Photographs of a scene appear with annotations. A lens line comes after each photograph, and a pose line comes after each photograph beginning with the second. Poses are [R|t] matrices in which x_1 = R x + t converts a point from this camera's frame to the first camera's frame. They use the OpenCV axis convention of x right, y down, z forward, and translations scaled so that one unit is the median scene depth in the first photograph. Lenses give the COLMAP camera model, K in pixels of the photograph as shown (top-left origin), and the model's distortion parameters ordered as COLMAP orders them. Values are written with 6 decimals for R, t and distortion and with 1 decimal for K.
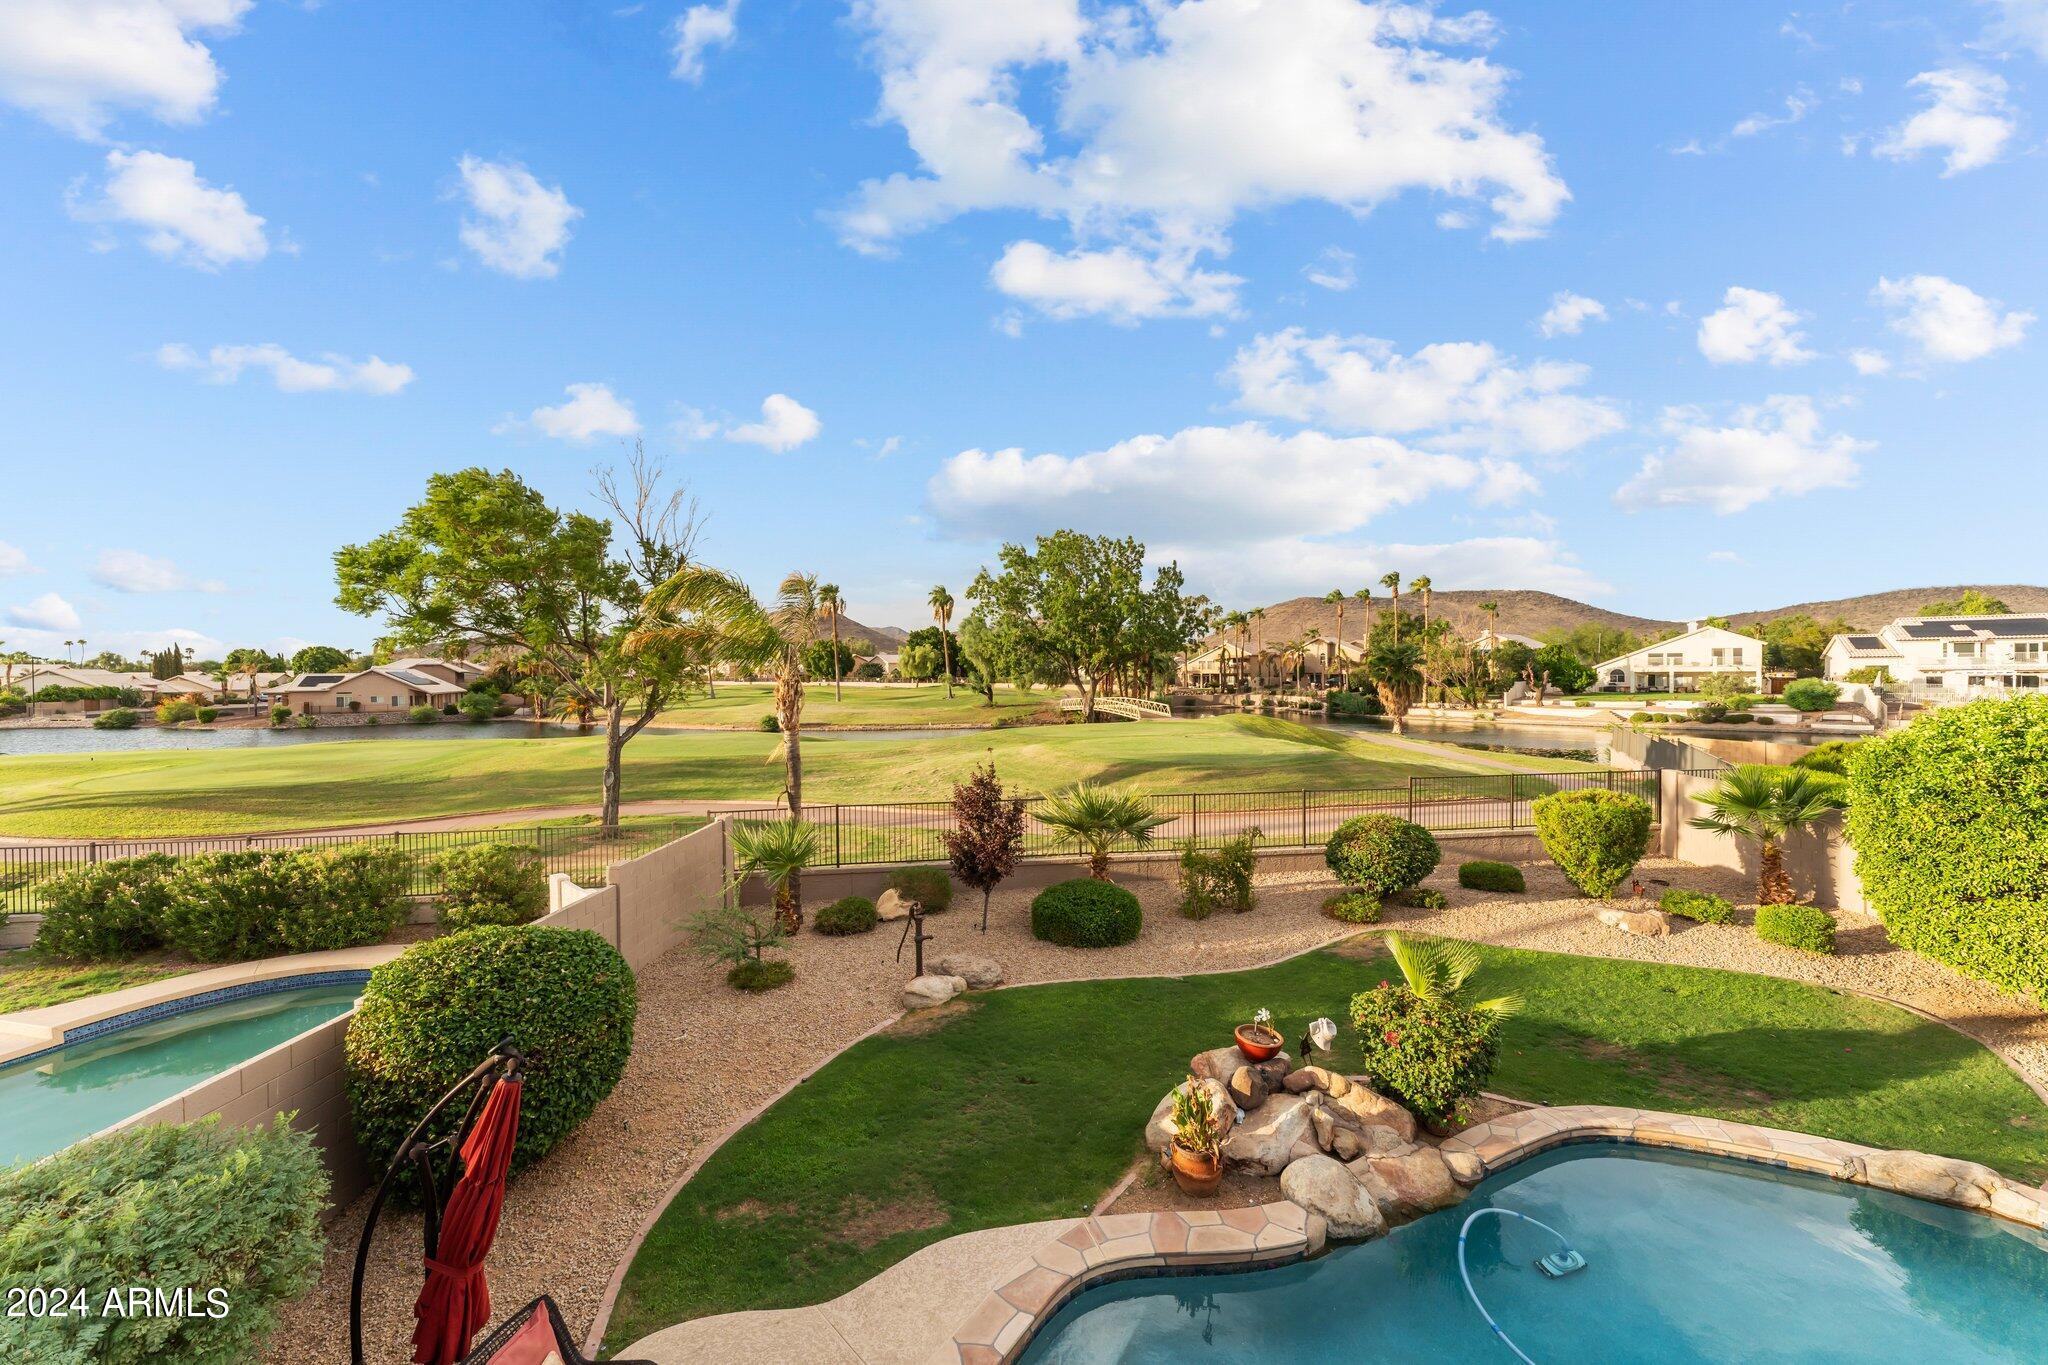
lens RADIAL K [[810.7, 0, 1023.8], [0, 810.7, 683.9], [0, 0, 1]] dist [0.000050, 0.000077]
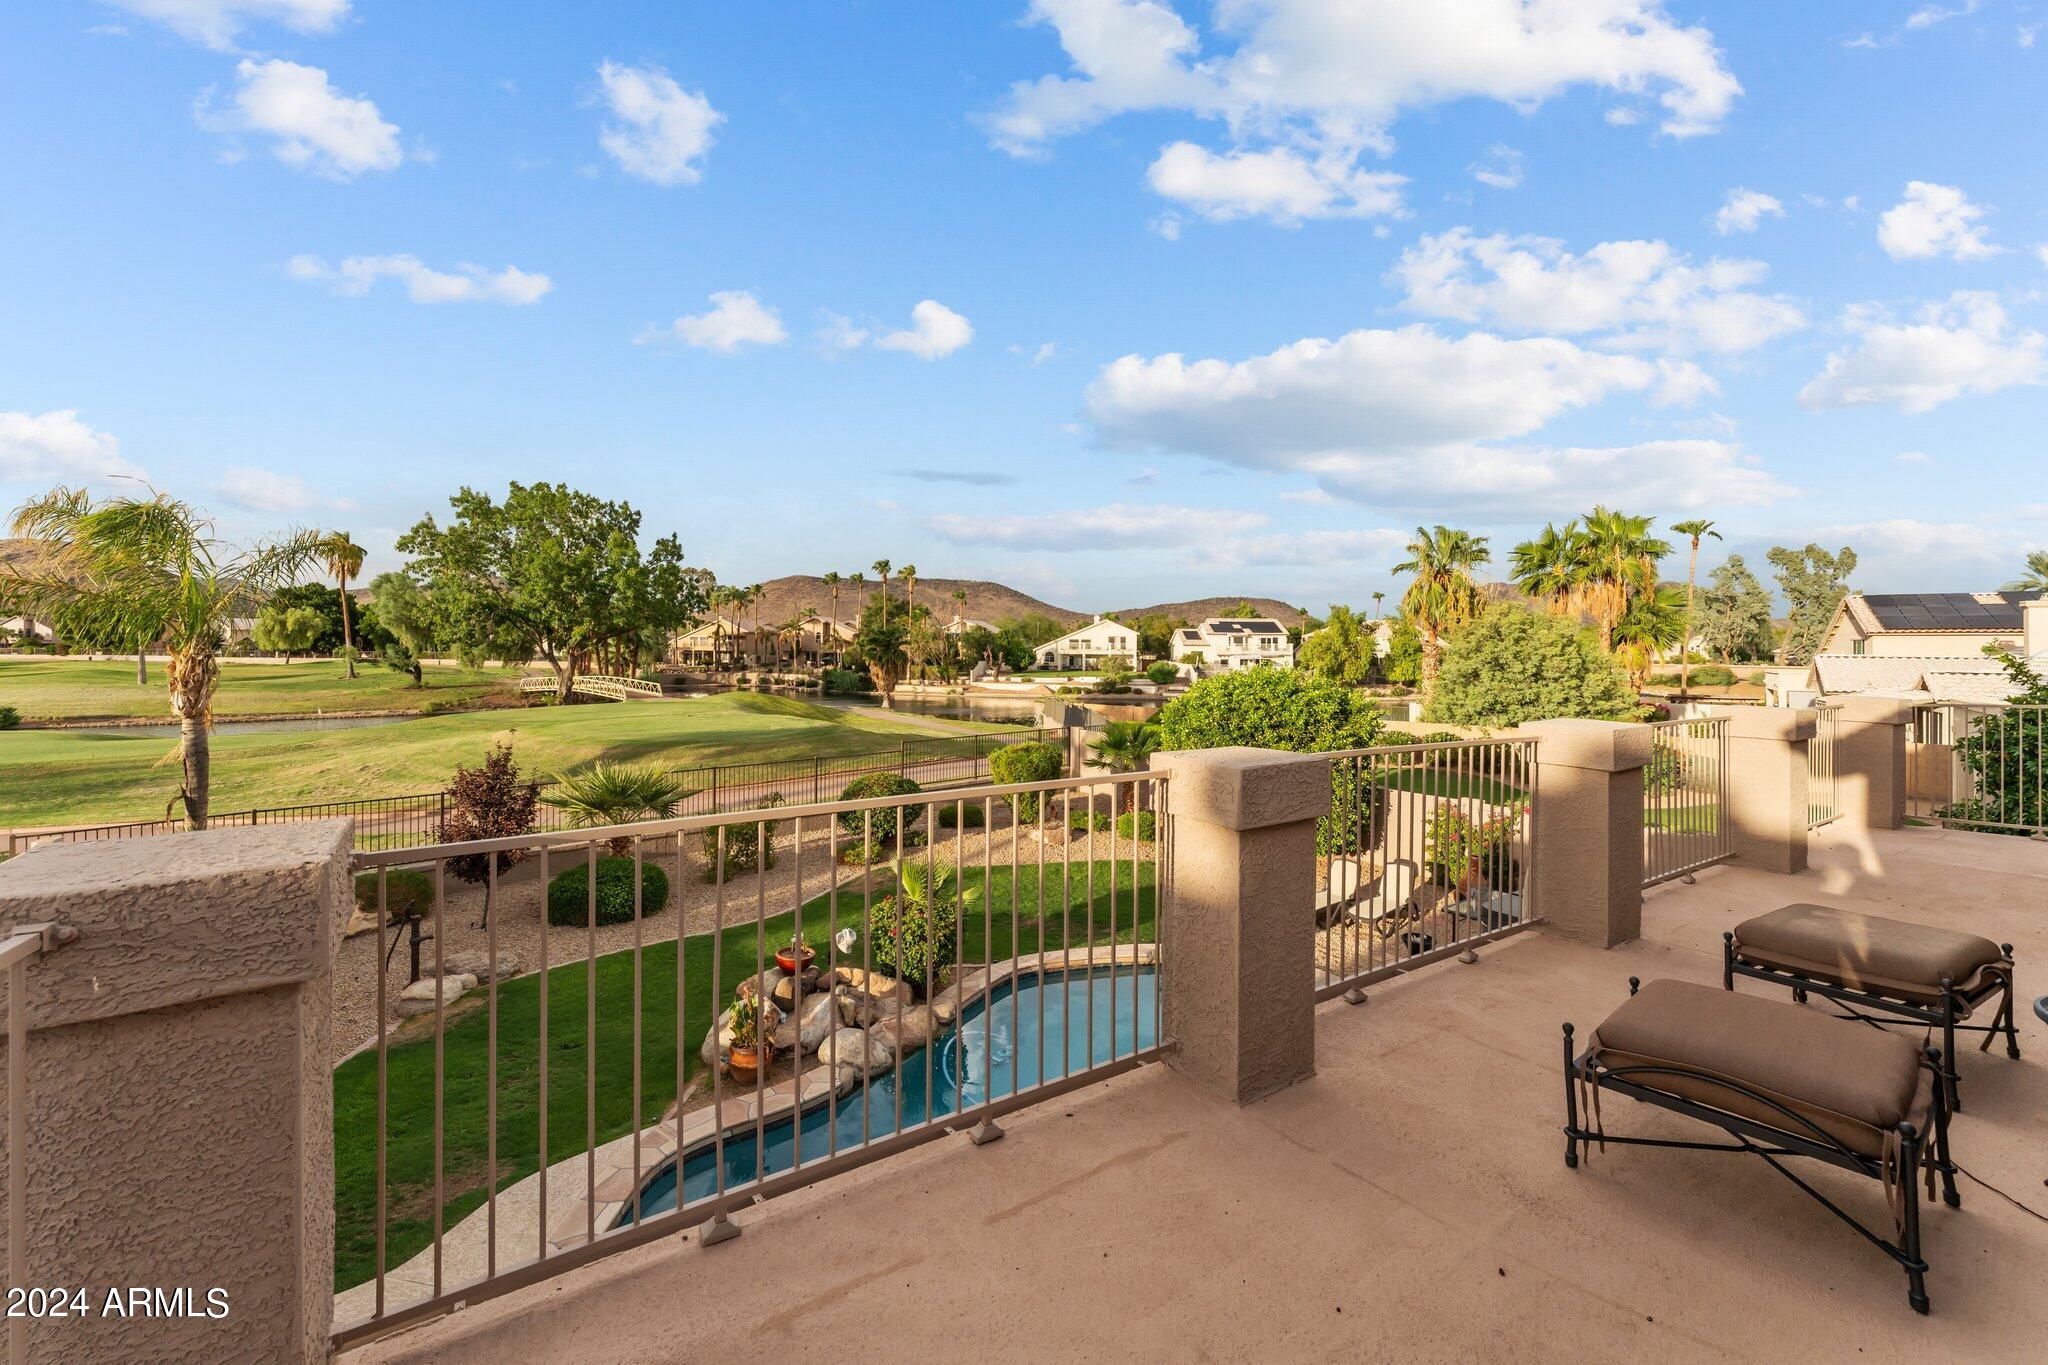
lens RADIAL K [[810.7, 0, 1023.8], [0, 810.7, 683.9], [0, 0, 1]] dist [0.000050, 0.000077]
pose [[0.825120, -0.009582, 0.564876, -0.059477], [-0.005814, 0.999659, 0.025451, -0.000690], [-0.564927, -0.024284, 0.824784, -0.099715]]
